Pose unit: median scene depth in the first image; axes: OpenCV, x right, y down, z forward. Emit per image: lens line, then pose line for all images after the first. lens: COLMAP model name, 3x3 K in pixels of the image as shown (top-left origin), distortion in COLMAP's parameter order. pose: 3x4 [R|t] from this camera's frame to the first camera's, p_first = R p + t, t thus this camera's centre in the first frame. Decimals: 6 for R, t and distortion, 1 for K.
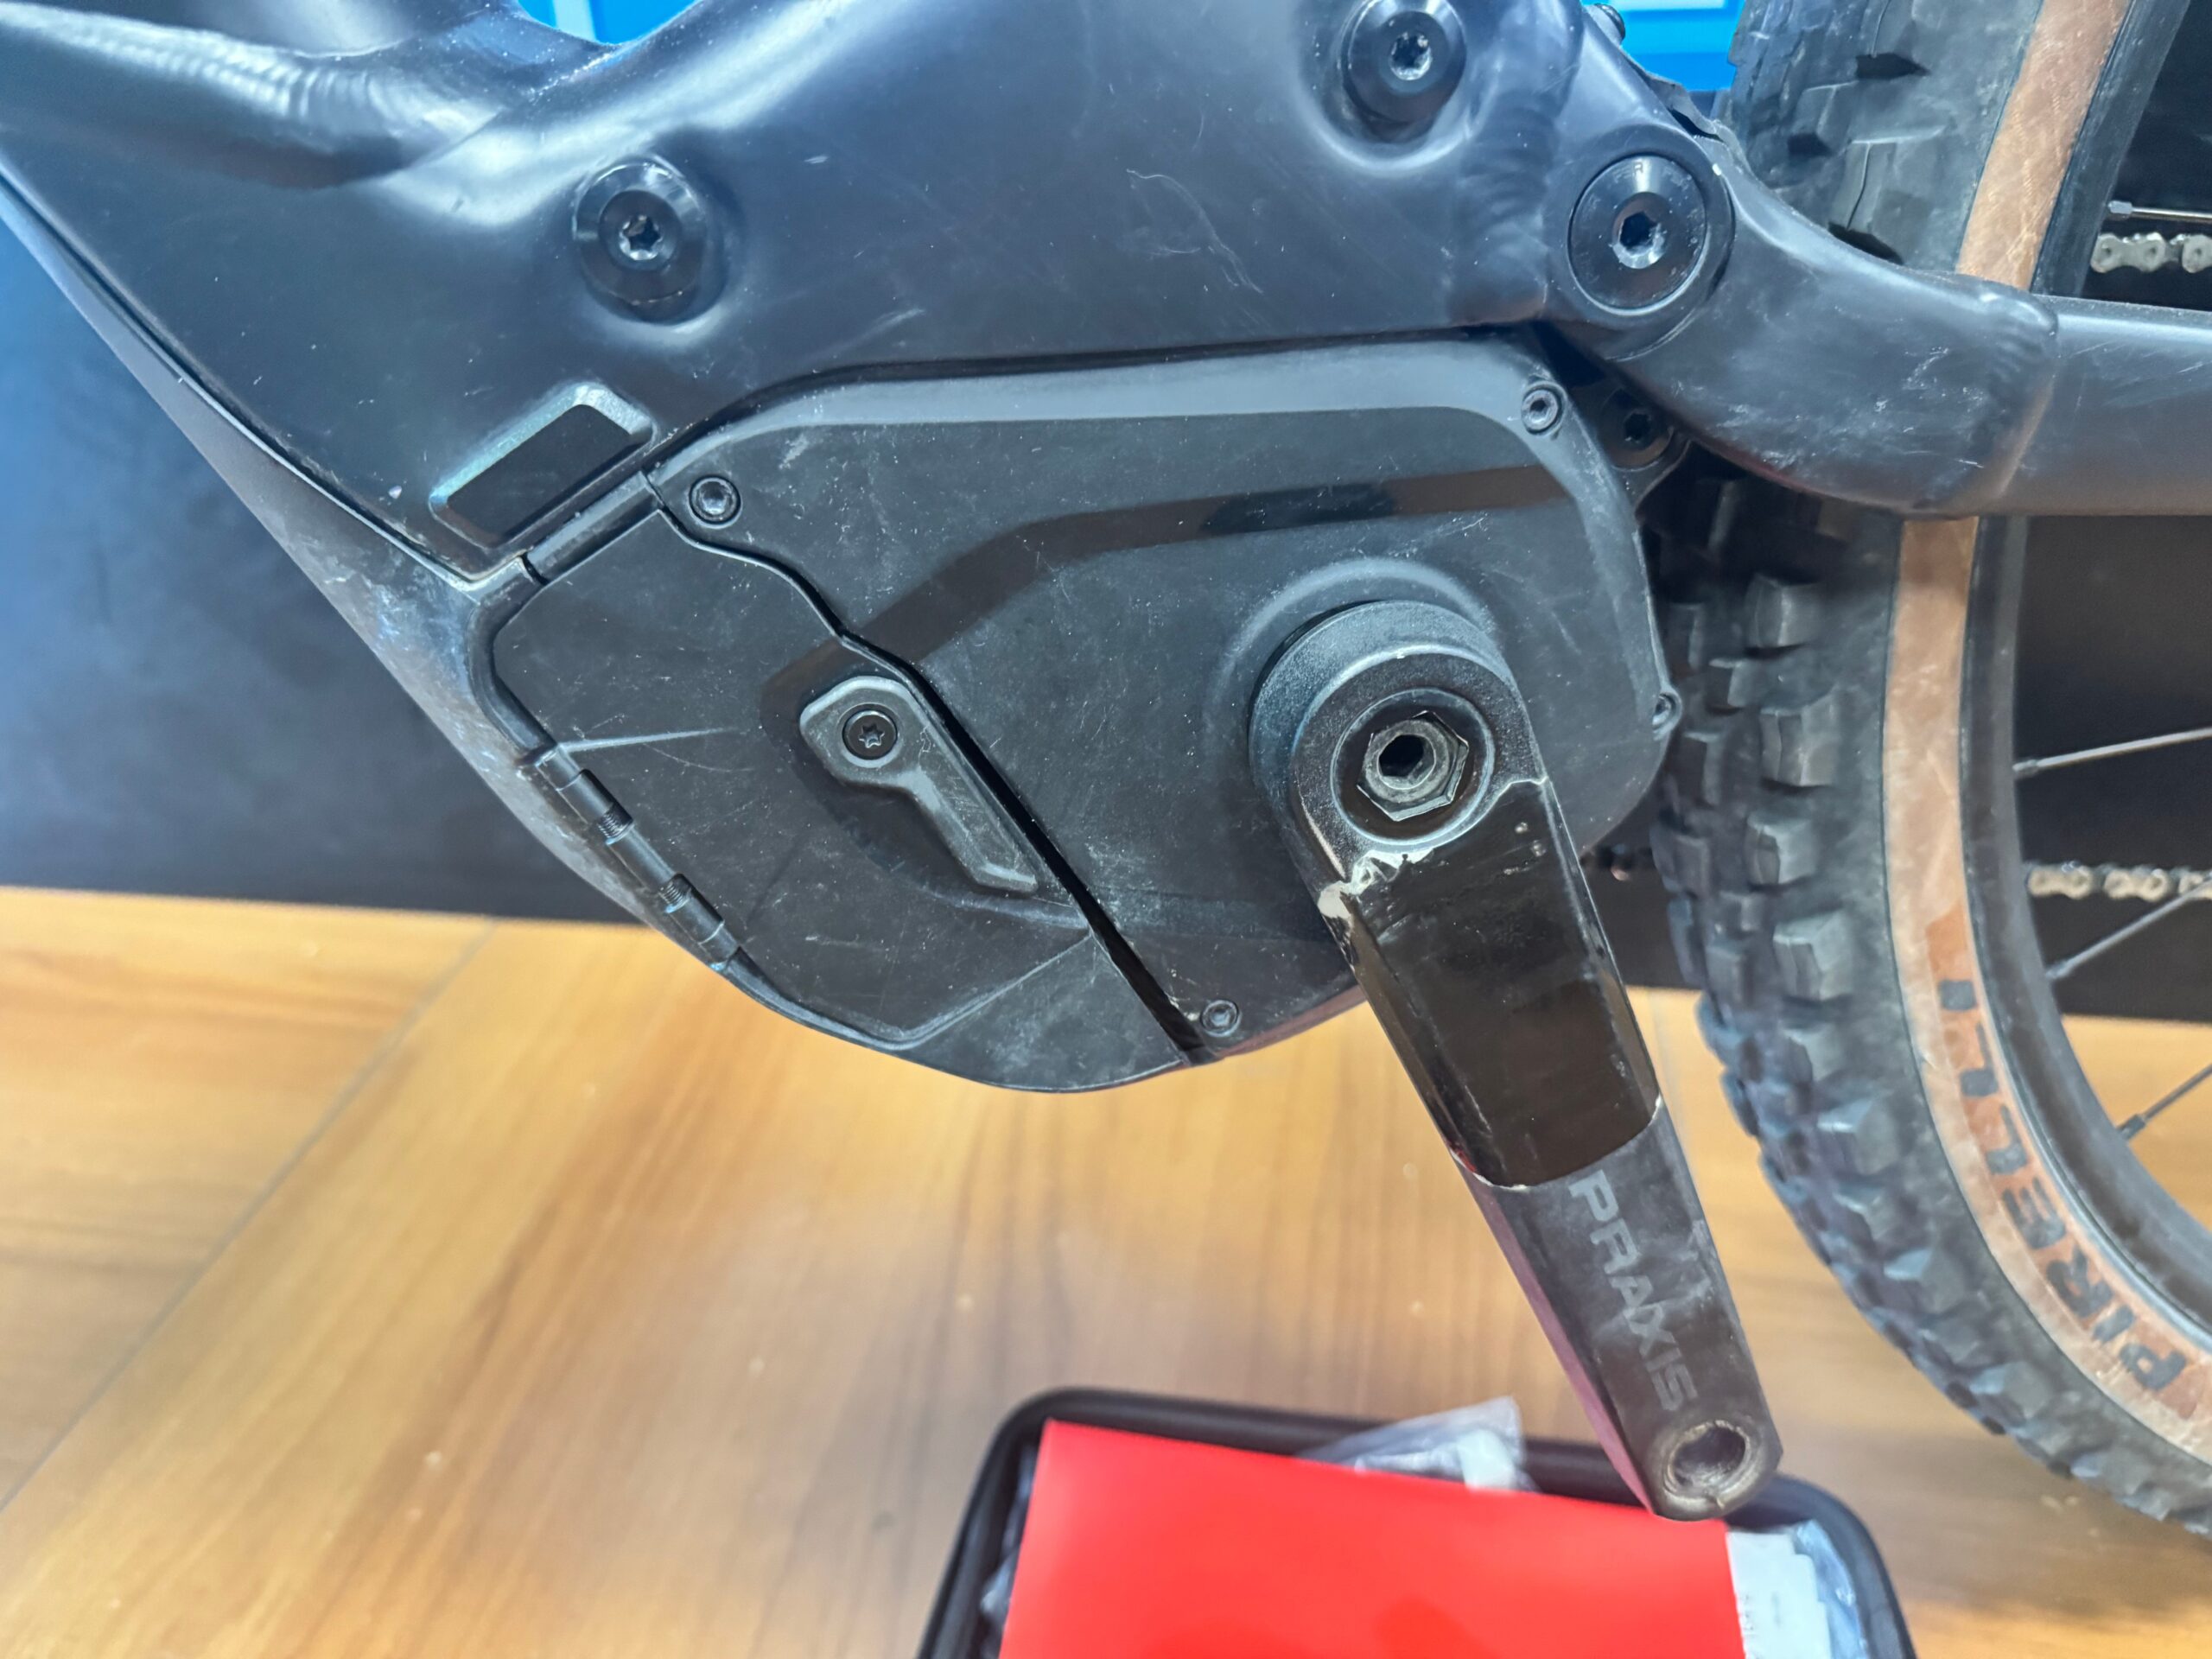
lens RADIAL K [[1550.7, 0, 1082.7], [0, 1550.7, 842.1], [0, 0, 1]] dist [0.024368, -0.047822]
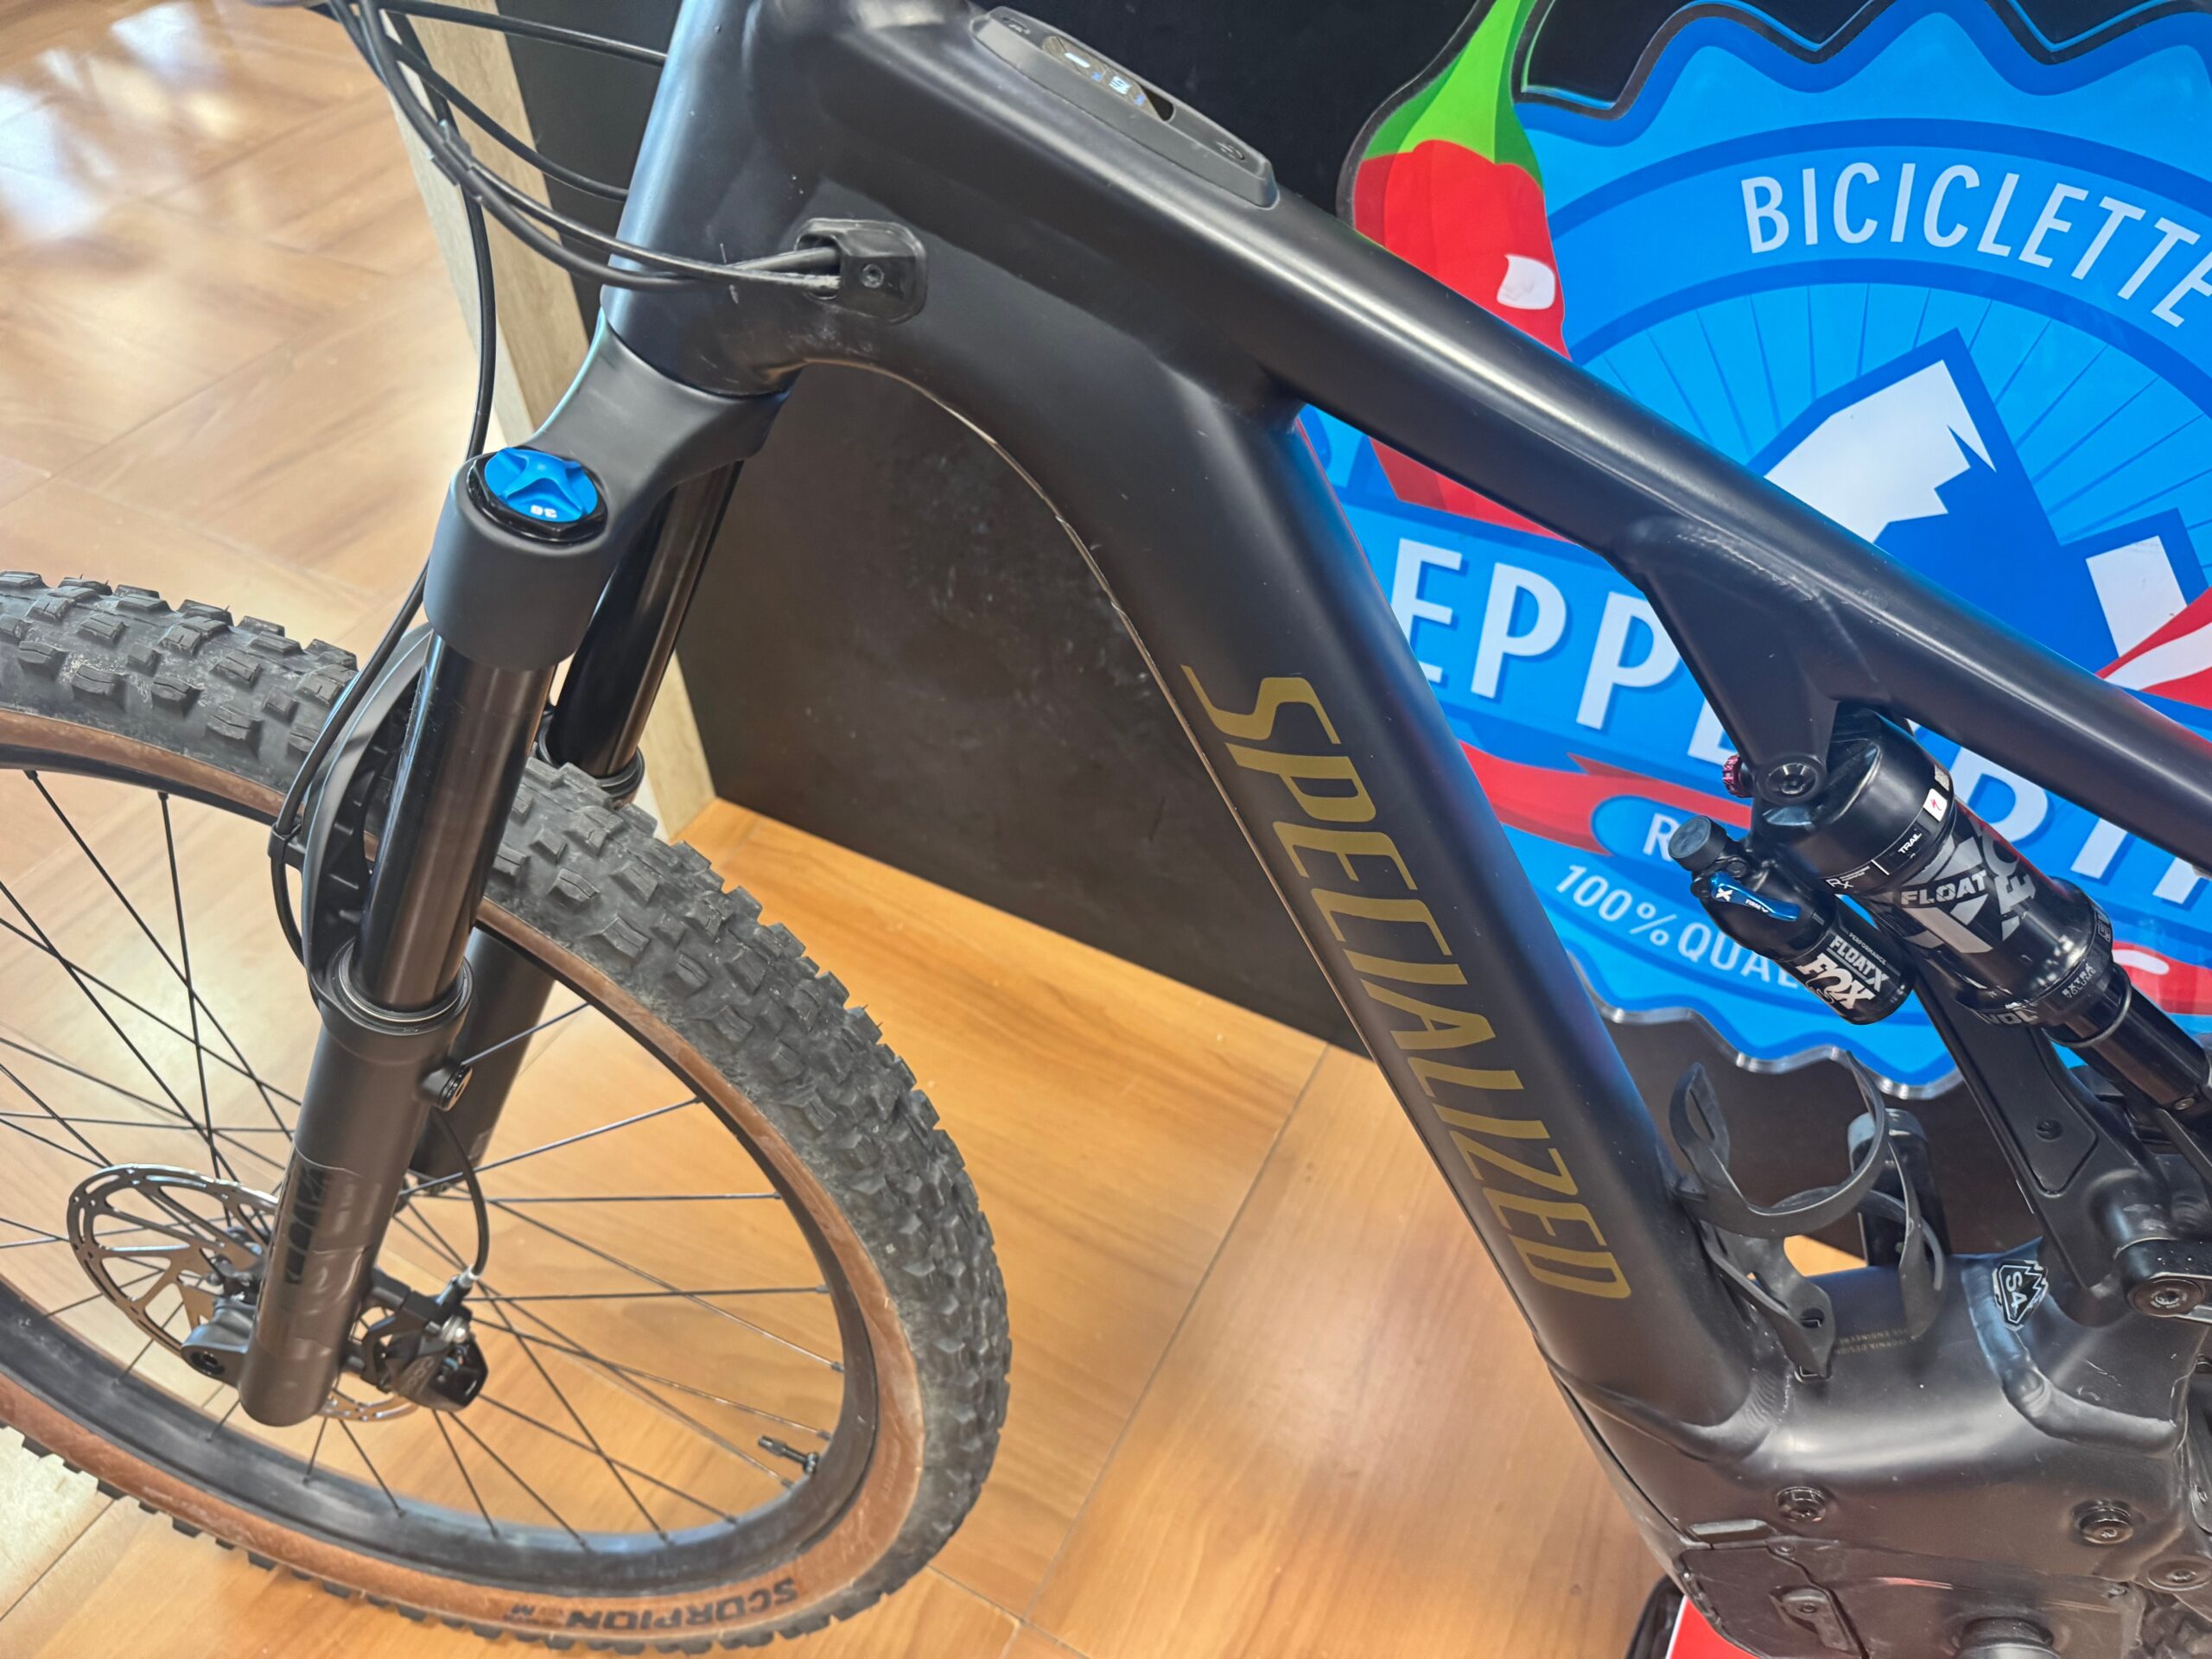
lens RADIAL K [[1550.7, 0, 1087.0], [0, 1550.7, 809.0], [0, 0, 1]] dist [0.024368, -0.047822]
pose [[0.943882, 0.244916, -0.221591, -0.975795], [-0.173293, 0.938384, 0.299005, -1.807784], [0.281169, -0.243825, 0.928167, -1.400123]]
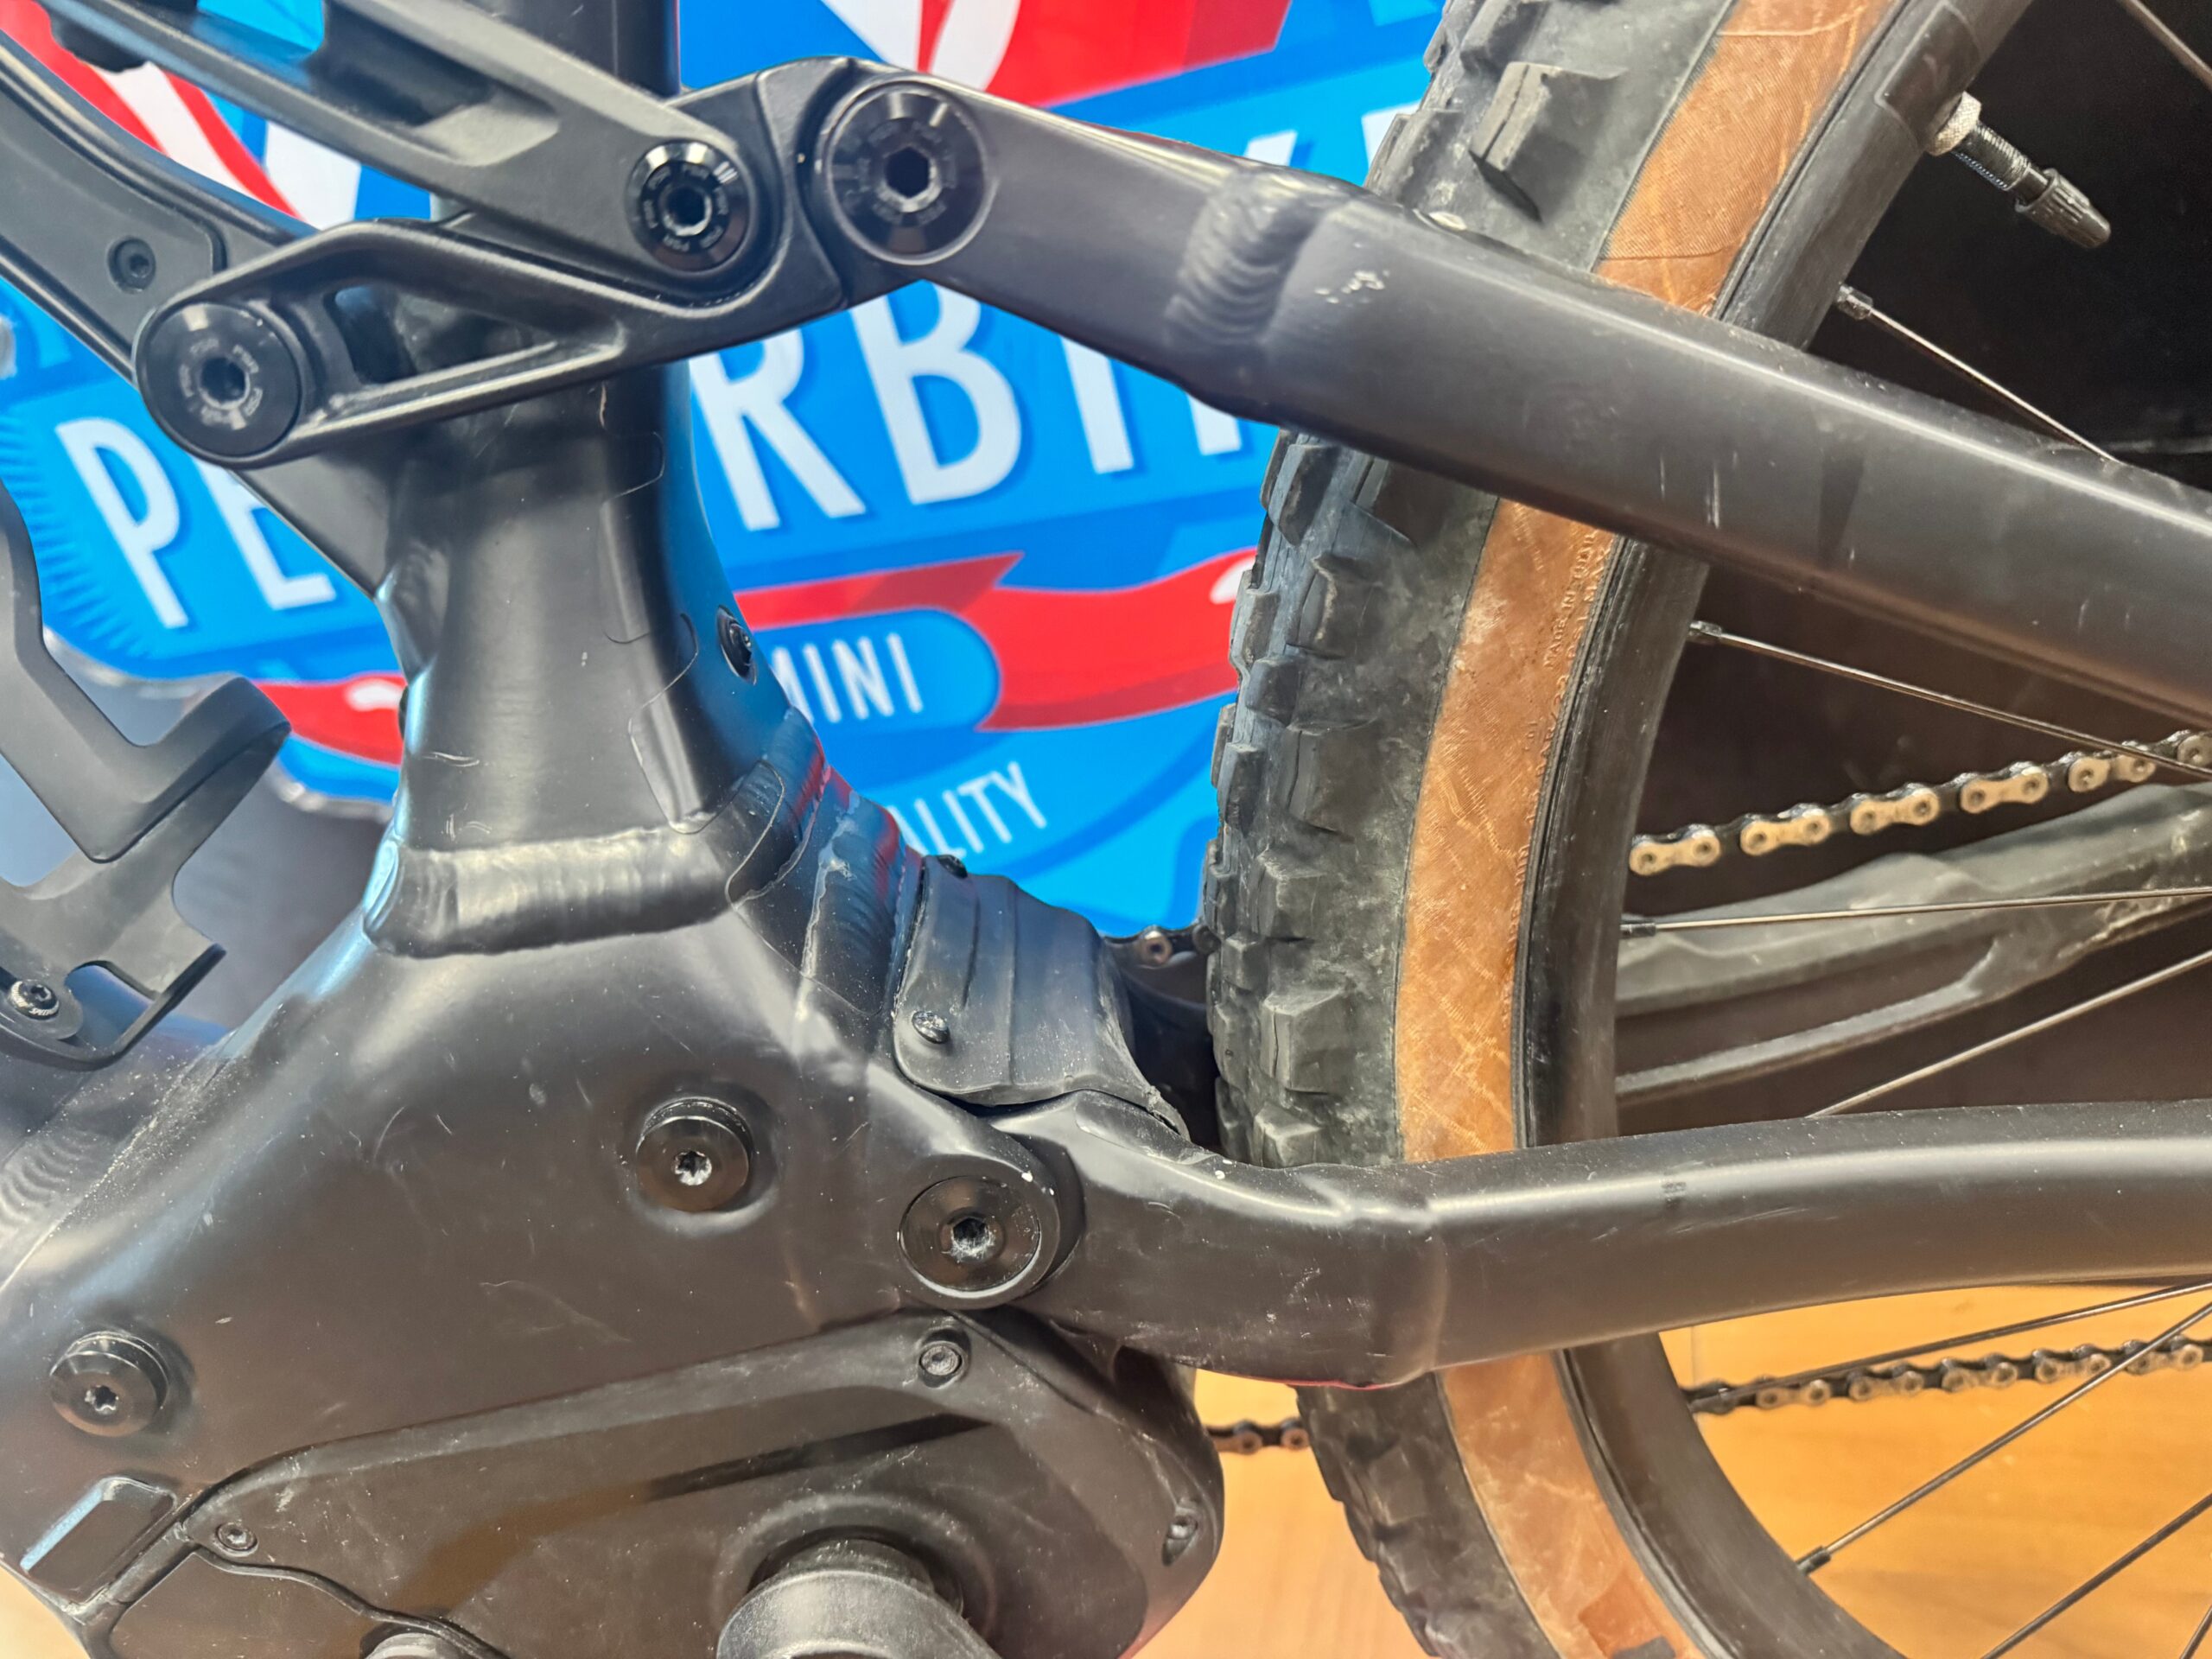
lens RADIAL K [[1550.7, 0, 1088.0], [0, 1550.7, 811.4], [0, 0, 1]] dist [0.024368, -0.047822]
pose [[0.974447, -0.126798, -0.185407, 0.597401], [0.125770, 0.991908, -0.017343, -0.581011], [0.186106, -0.006419, 0.982509, -0.031623]]
